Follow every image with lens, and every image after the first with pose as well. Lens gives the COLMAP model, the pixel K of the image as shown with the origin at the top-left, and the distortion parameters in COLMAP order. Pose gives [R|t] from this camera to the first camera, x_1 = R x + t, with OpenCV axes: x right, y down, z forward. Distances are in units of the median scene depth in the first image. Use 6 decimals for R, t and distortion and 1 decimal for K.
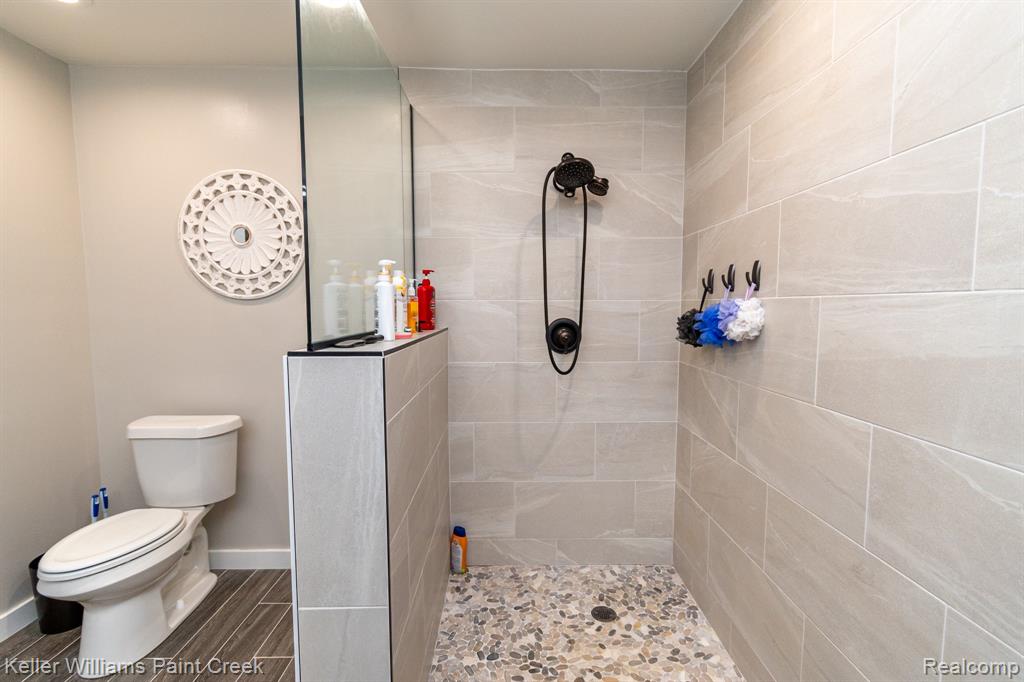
lens RADIAL K [[457.4, 0, 512.8], [0, 457.4, 341.1], [0, 0, 1]] dist [0.003942, -0.005264]
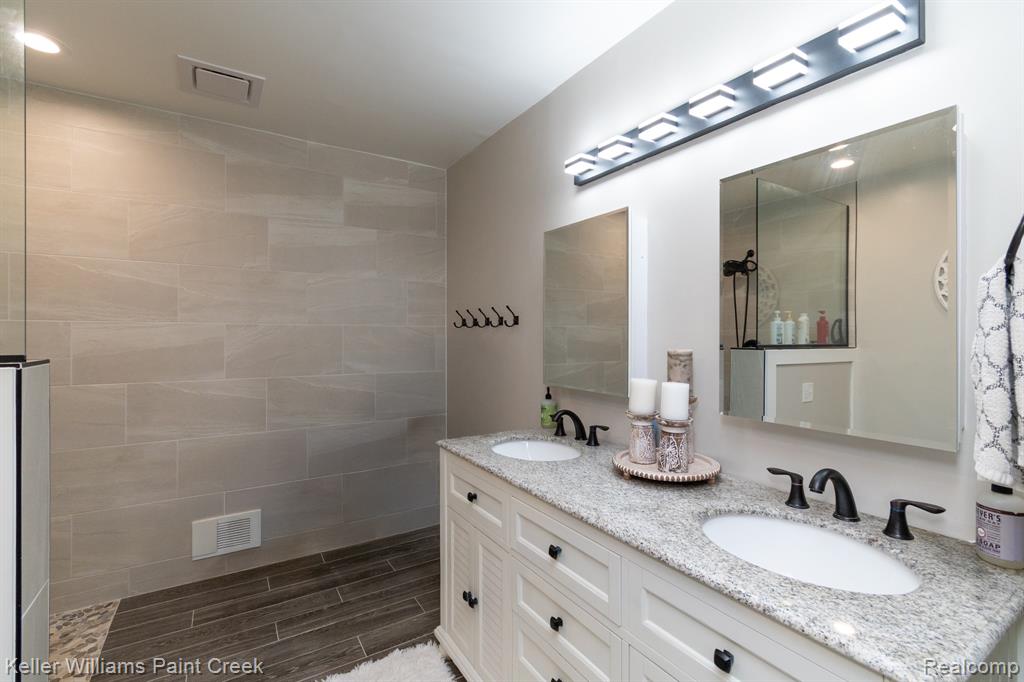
lens RADIAL K [[457.4, 0, 510.9], [0, 457.4, 338.3], [0, 0, 1]] dist [0.003942, -0.005264]
pose [[-0.525370, -0.004179, 0.850864, -1.902883], [0.066608, 0.996717, 0.046023, -0.003063], [-0.848263, 0.080853, -0.523367, 0.573640]]
